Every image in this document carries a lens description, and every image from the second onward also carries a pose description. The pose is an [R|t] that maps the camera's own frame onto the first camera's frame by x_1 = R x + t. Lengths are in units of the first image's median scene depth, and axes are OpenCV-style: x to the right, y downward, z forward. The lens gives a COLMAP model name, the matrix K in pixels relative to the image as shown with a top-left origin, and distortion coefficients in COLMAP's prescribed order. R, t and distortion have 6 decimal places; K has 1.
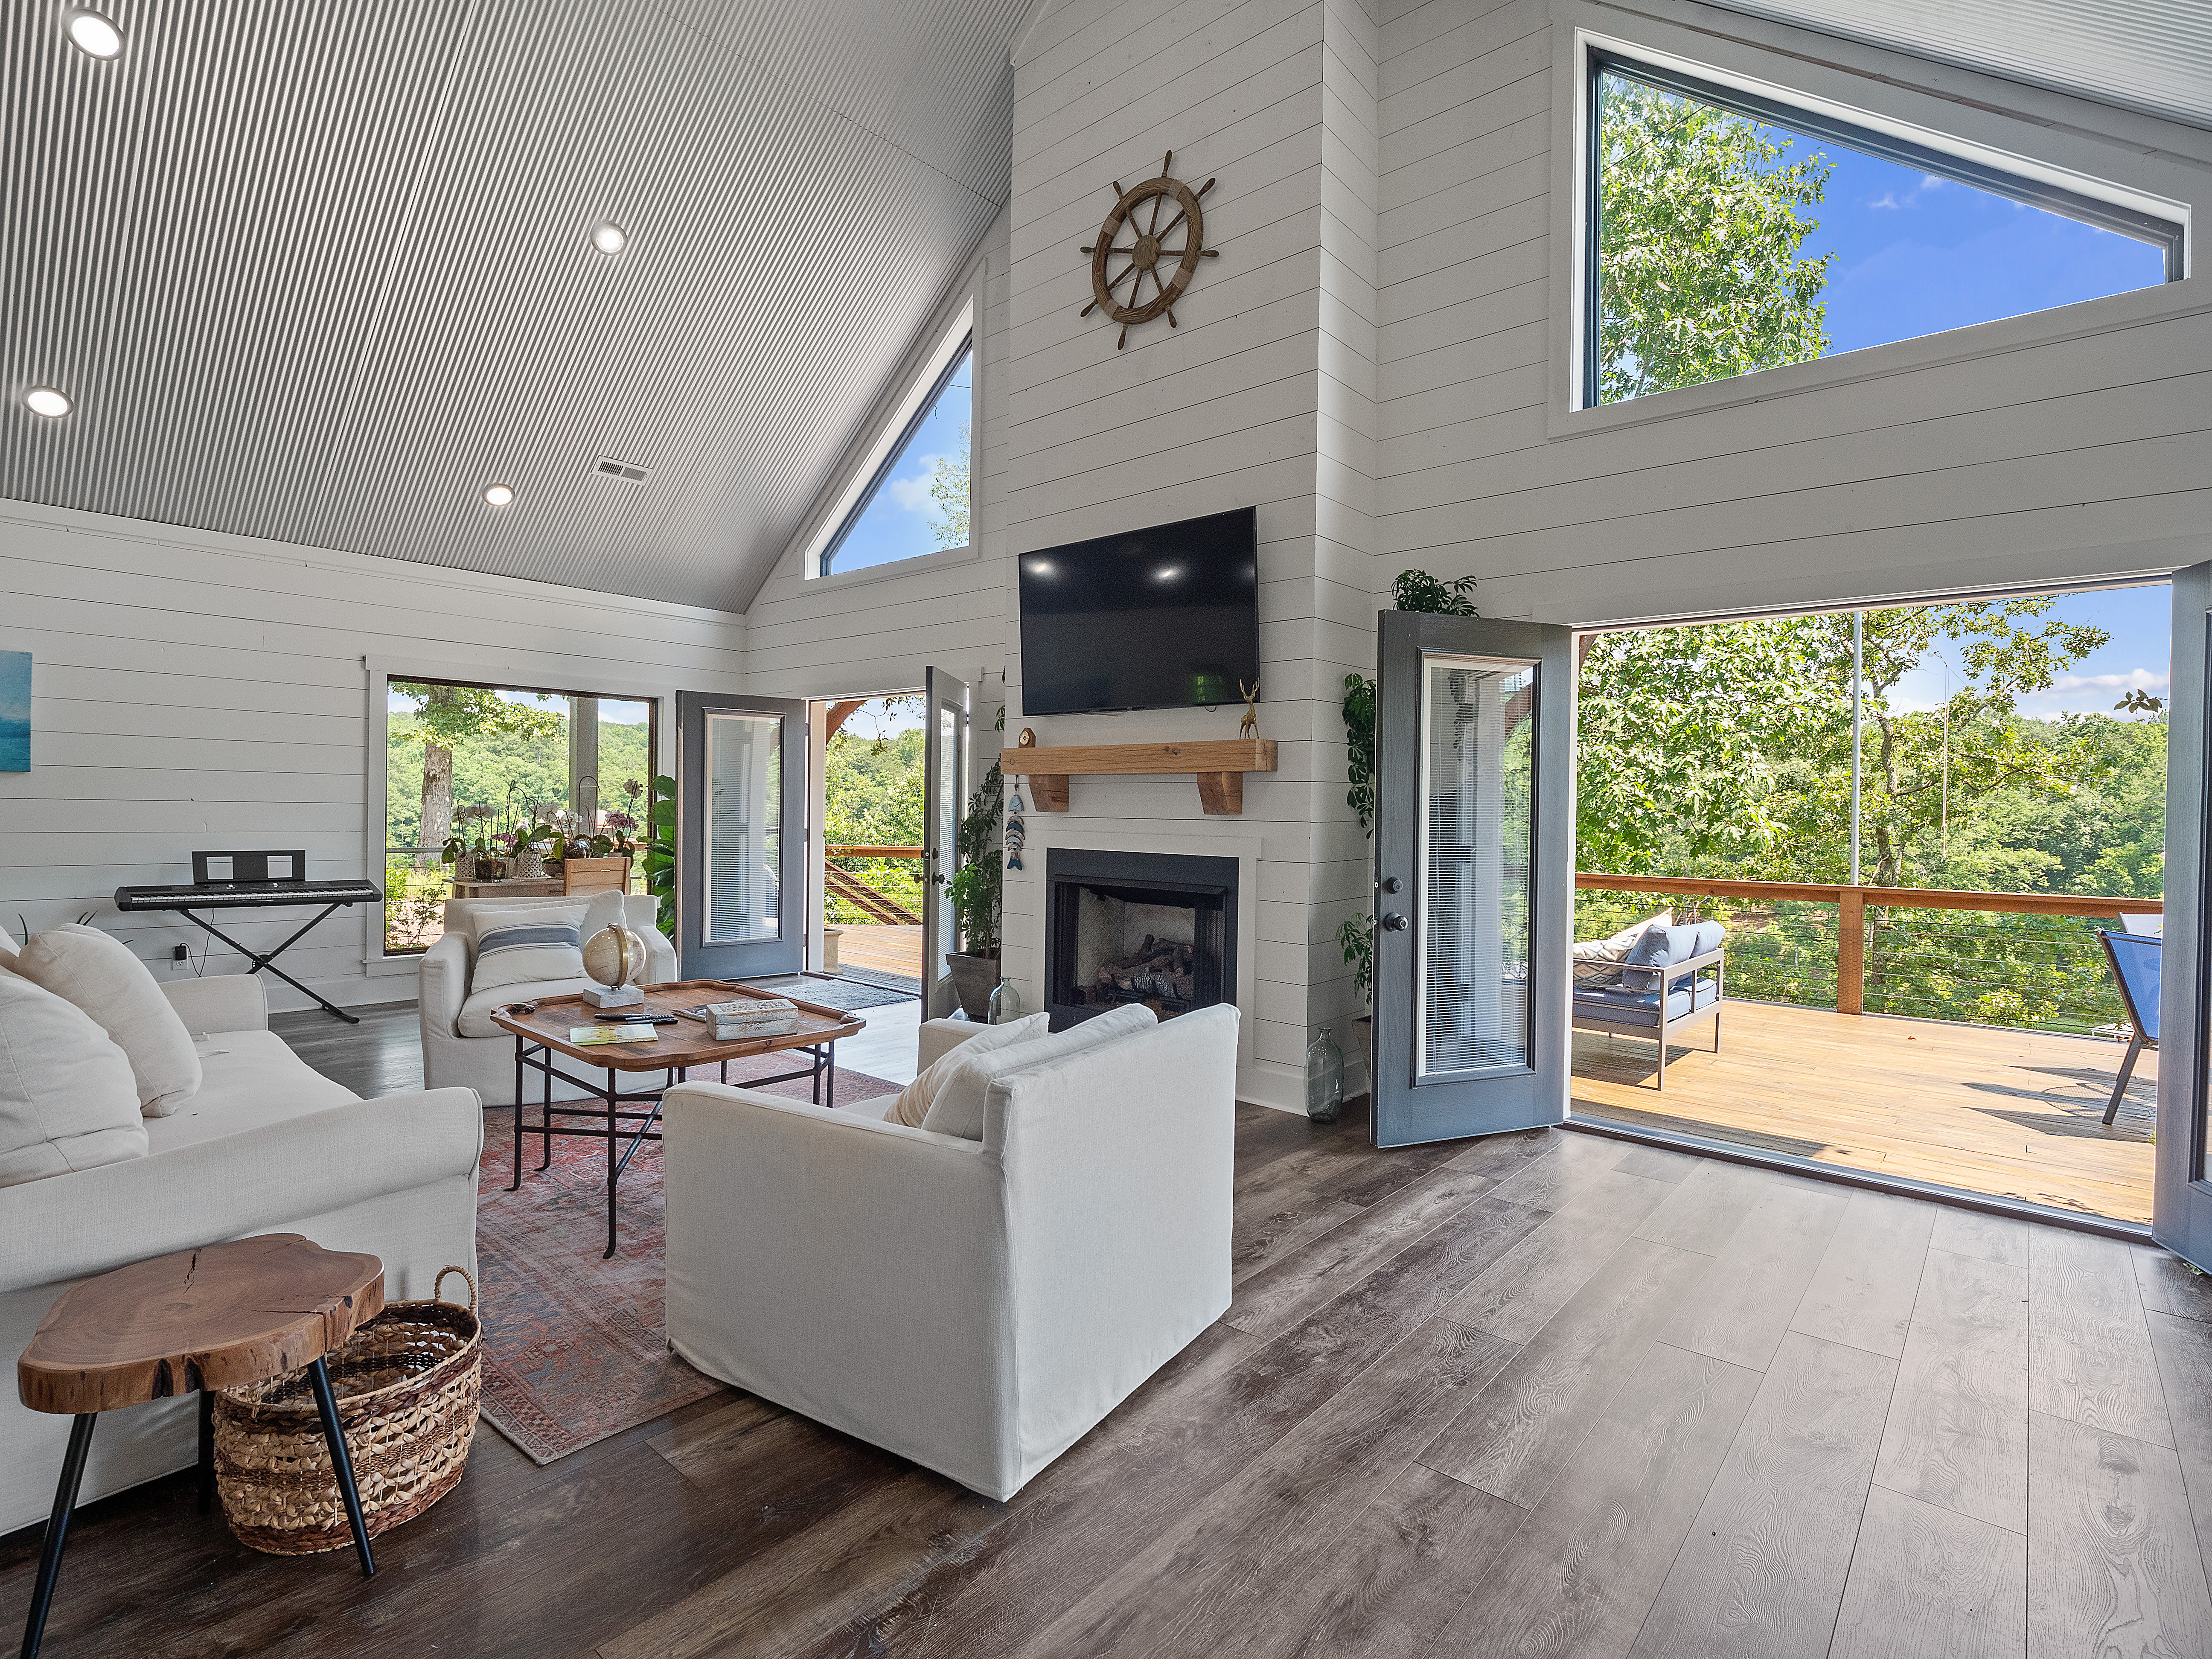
lens RADIAL K [[1075.8, 0, 1100.7], [0, 1075.8, 817.4], [0, 0, 1]] dist [-0.013345, 0.001043]
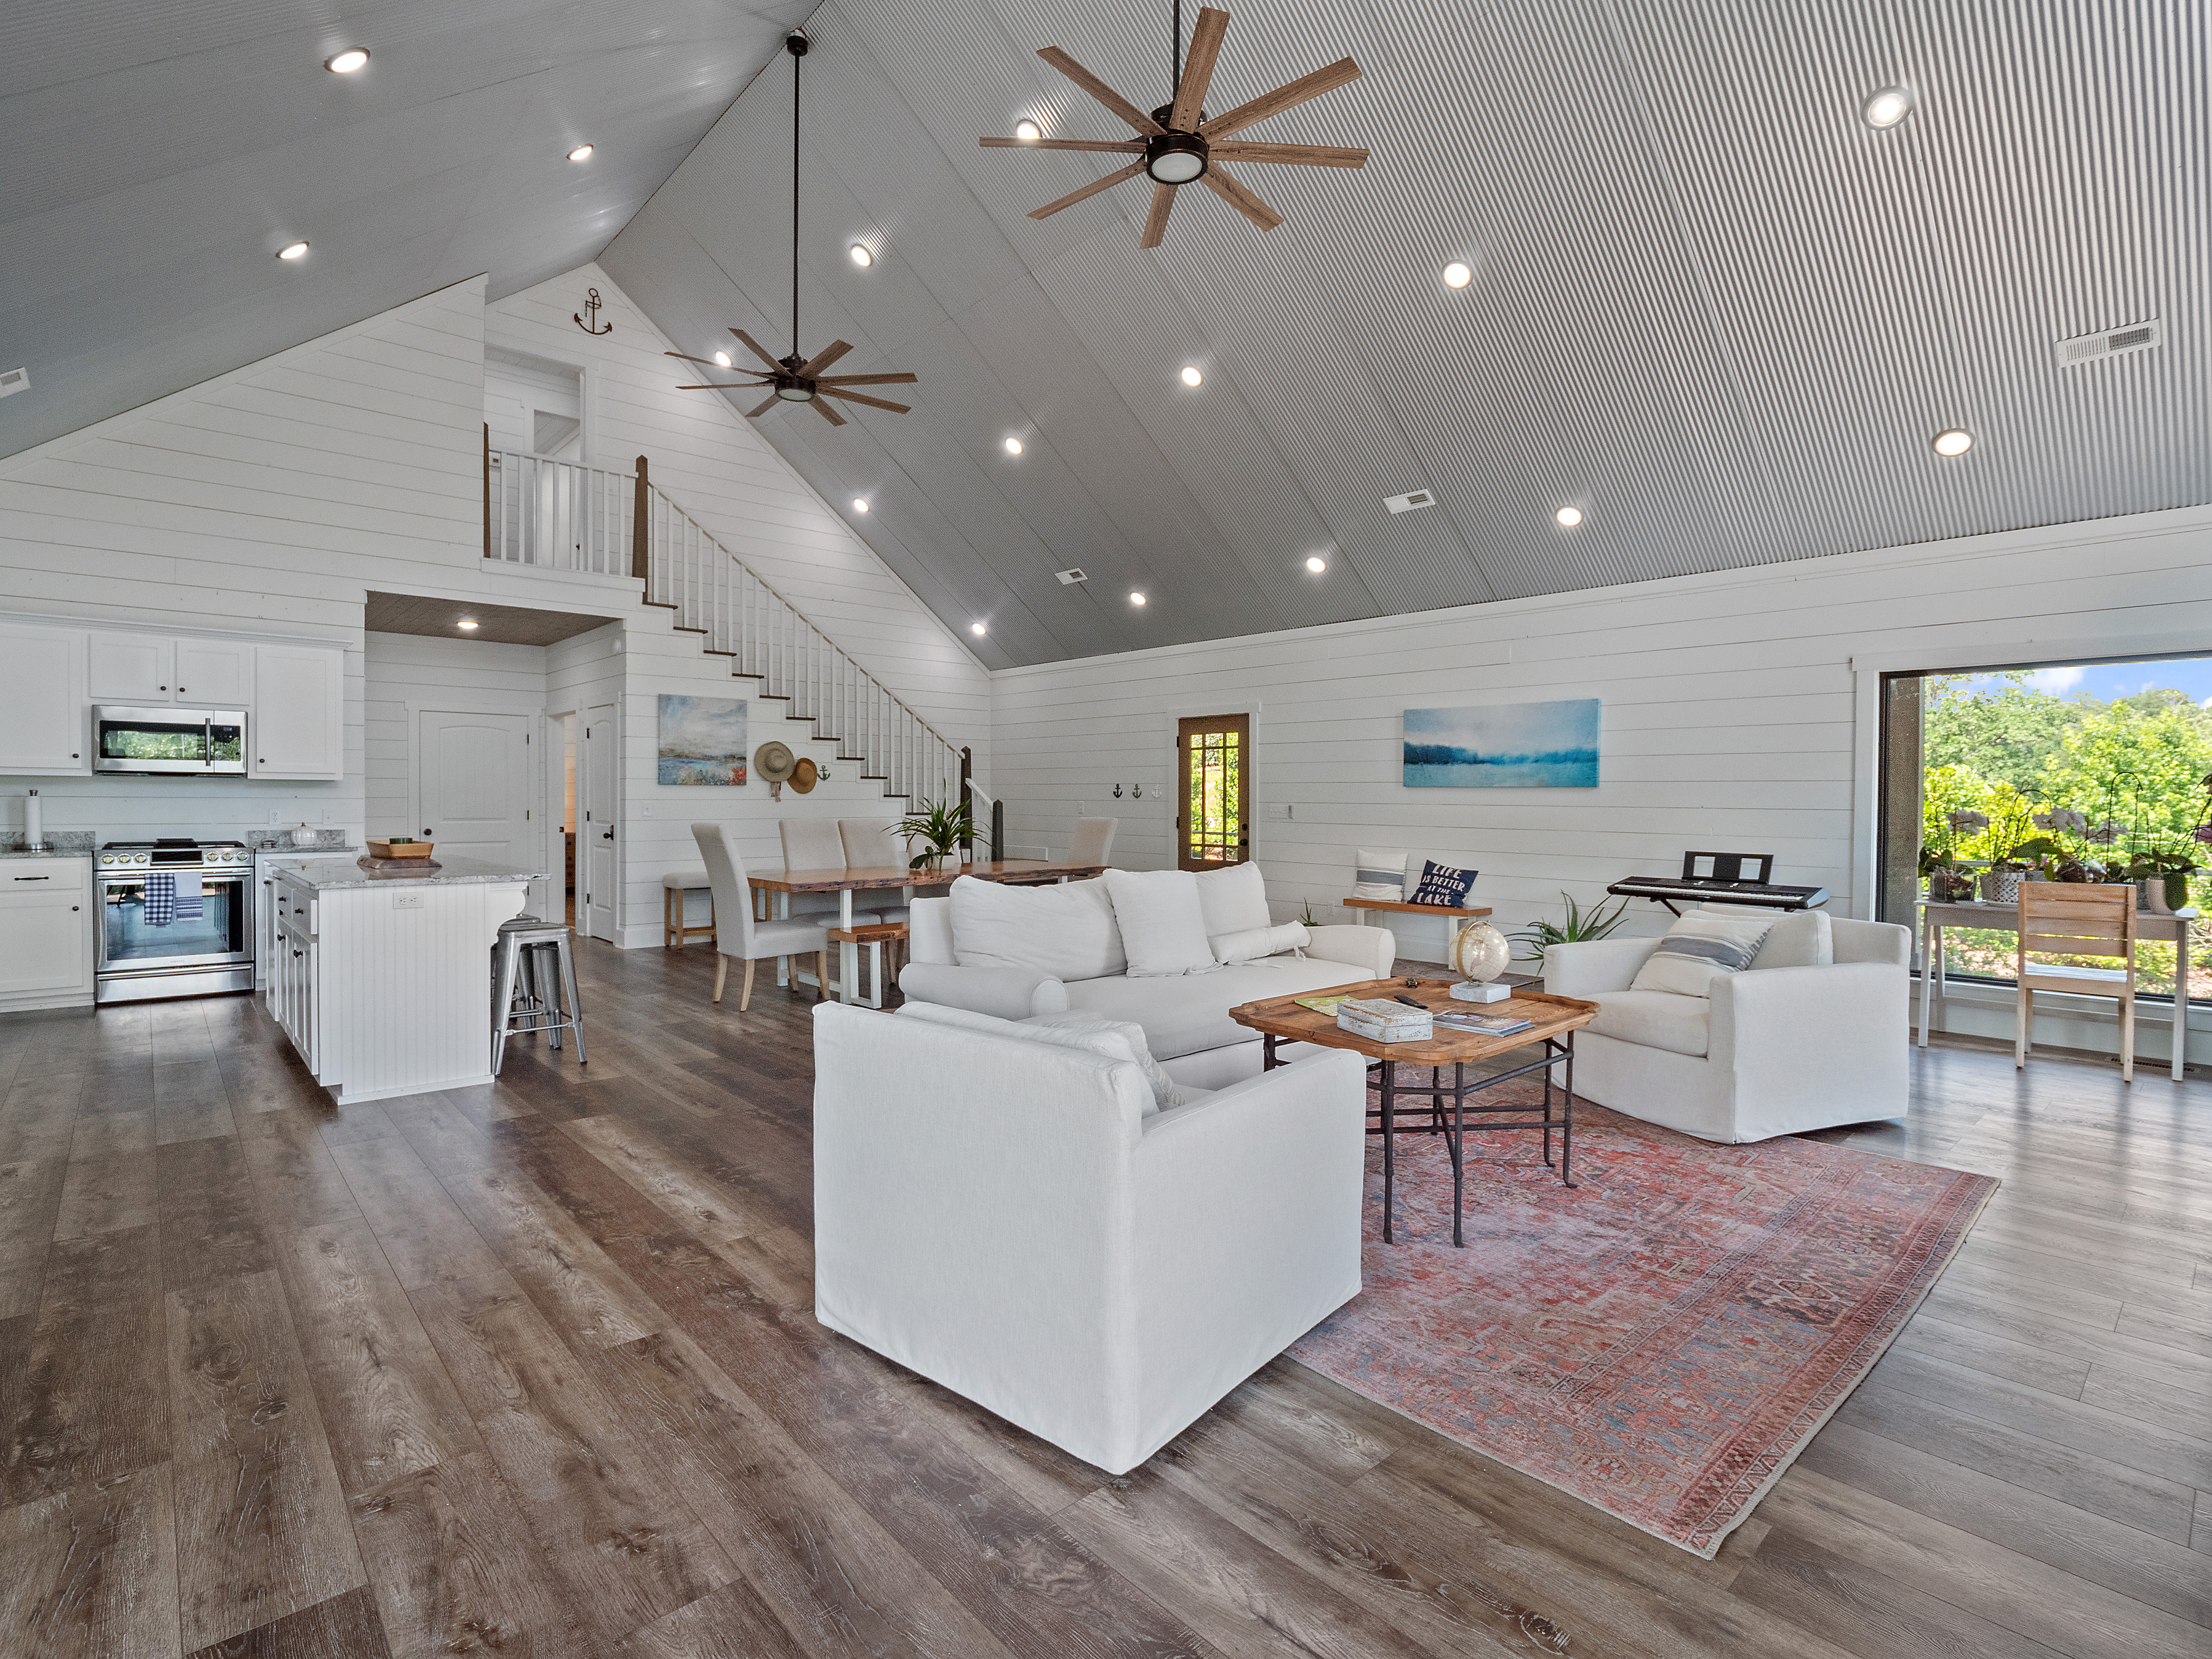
lens RADIAL K [[1077.9, 0, 1107.6], [0, 1077.9, 814.2], [0, 0, 1]] dist [-0.015574, -0.000387]
pose [[-0.115880, -0.001523, -0.993262, 0.441081], [-0.019884, 0.999802, 0.000787, 0.003605], [0.993064, 0.019842, -0.115888, 0.558453]]
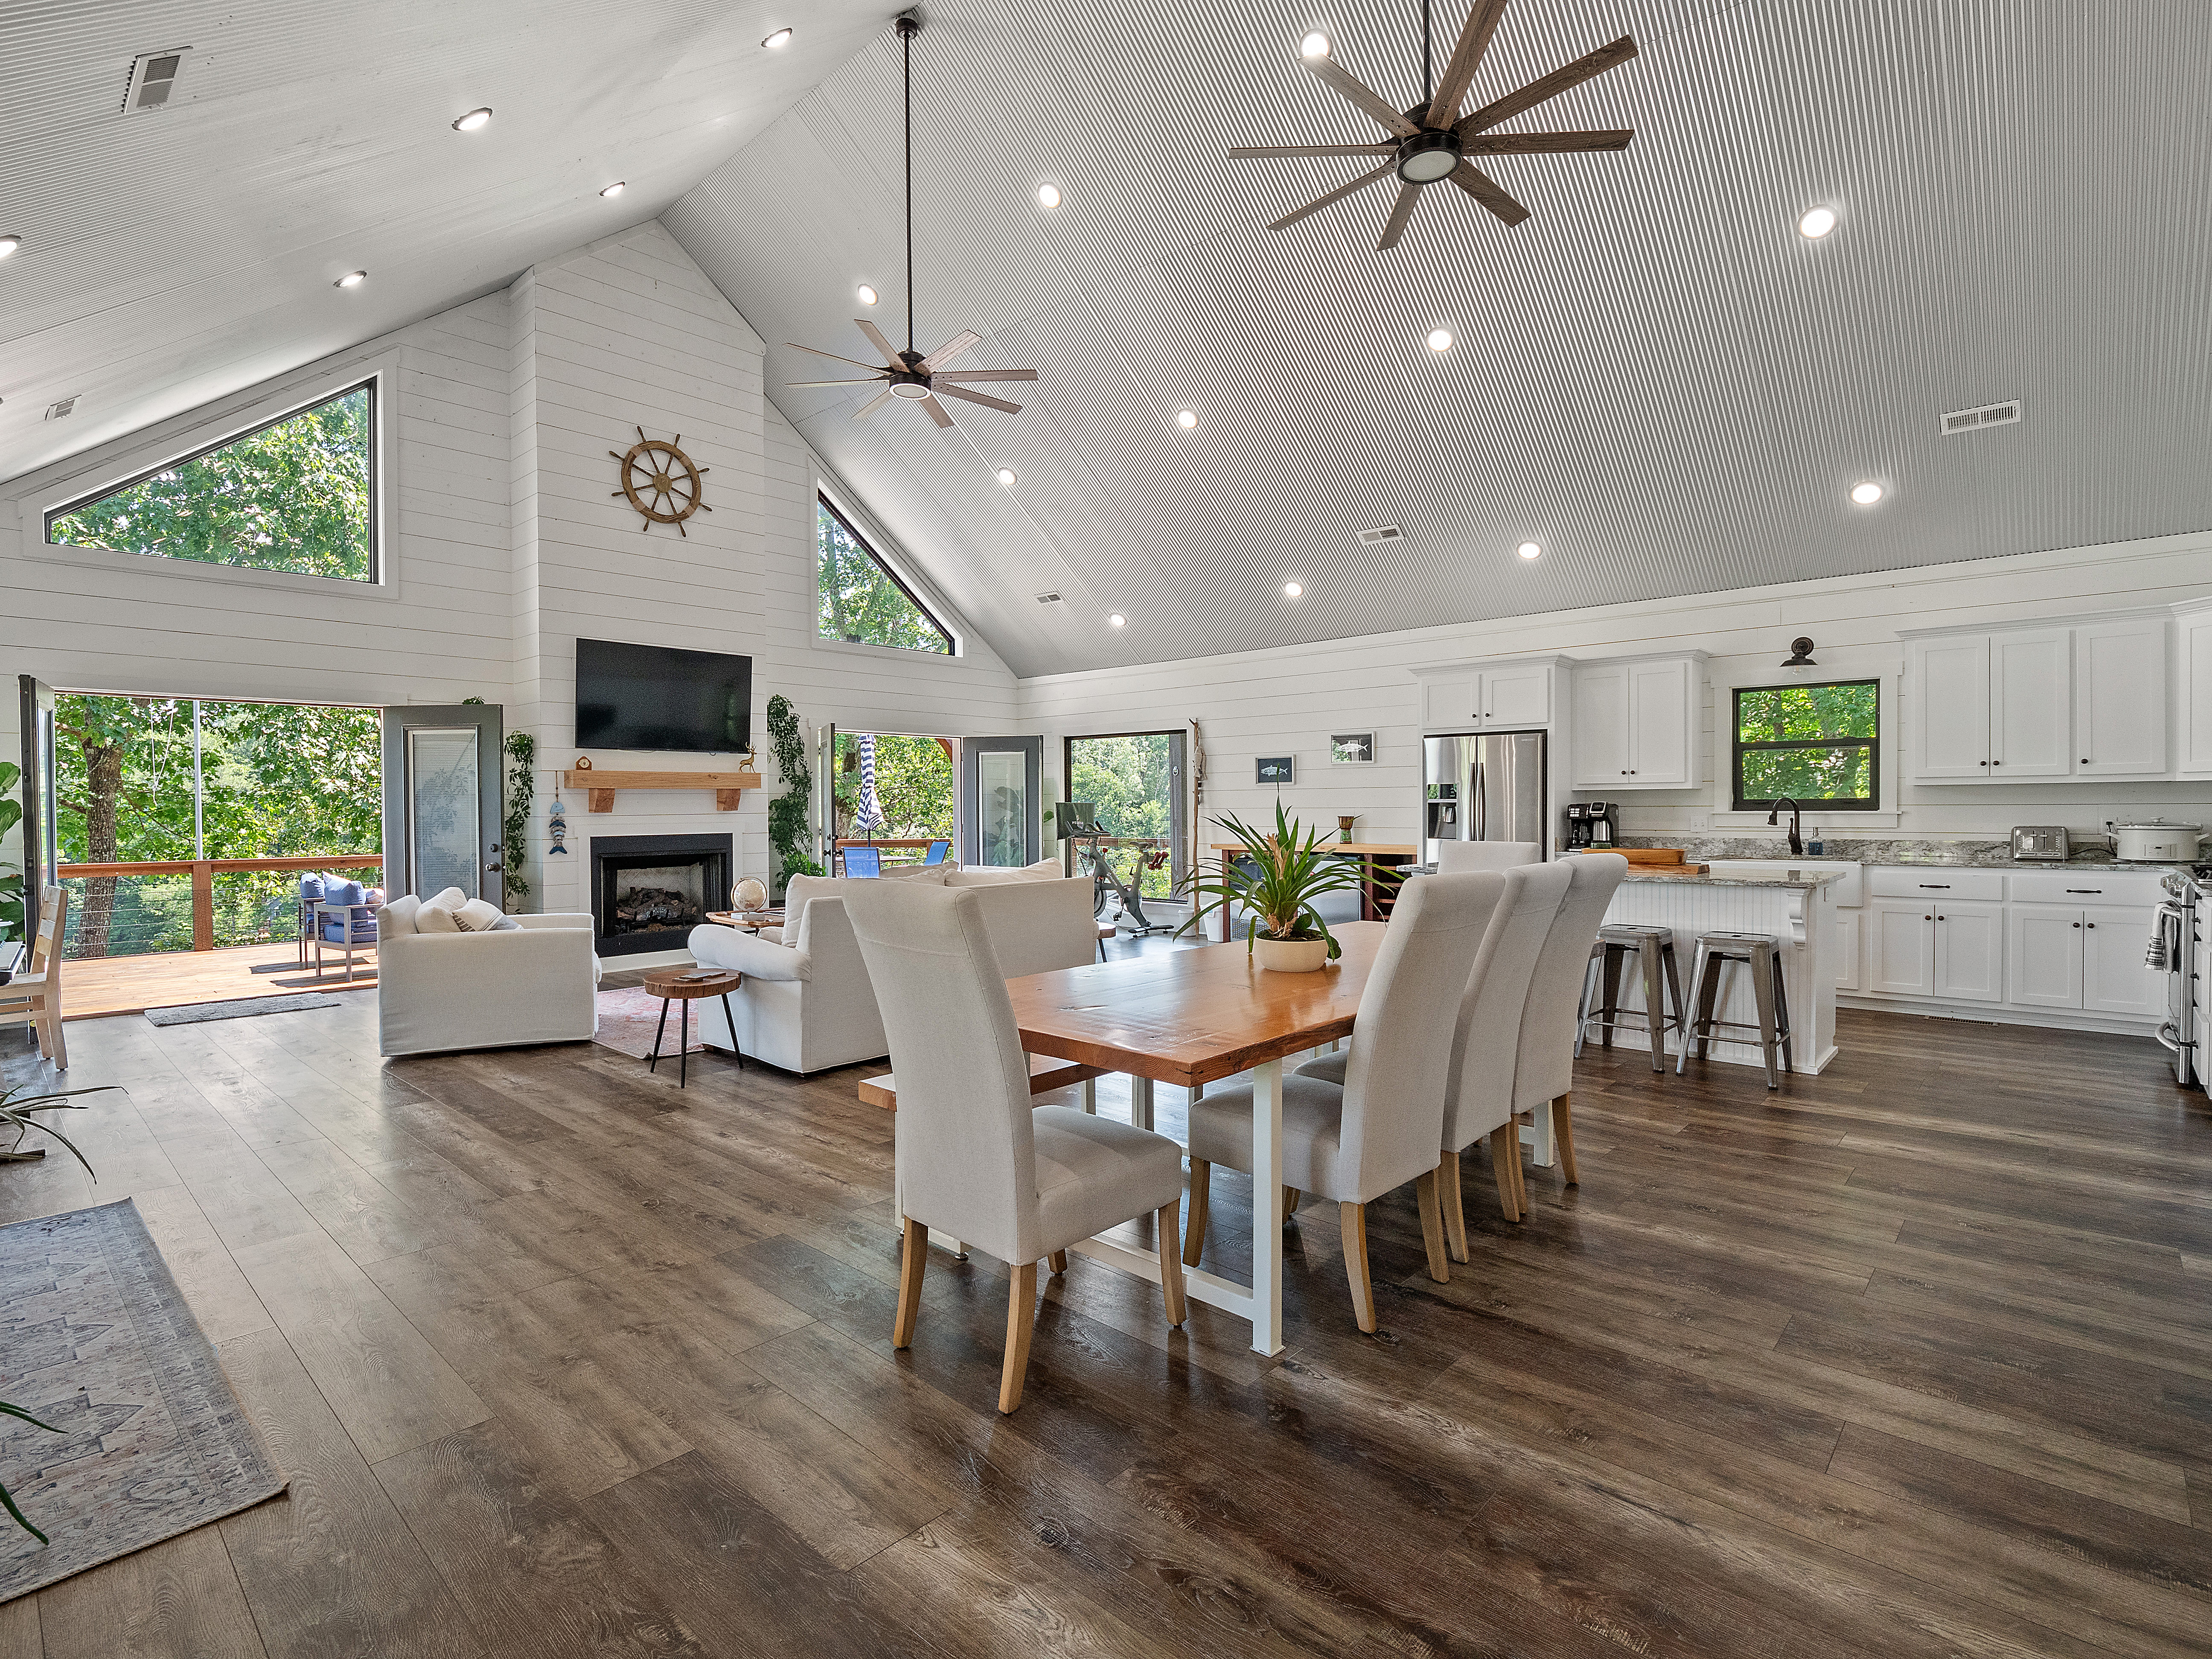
lens RADIAL K [[1075.8, 0, 1100.7], [0, 1075.8, 817.4], [0, 0, 1]] dist [-0.013345, 0.001043]
pose [[0.037079, -0.028912, 0.998894, -1.623601], [0.019854, 0.999405, 0.028190, -0.029196], [-0.999115, 0.018787, 0.037631, 0.245708]]
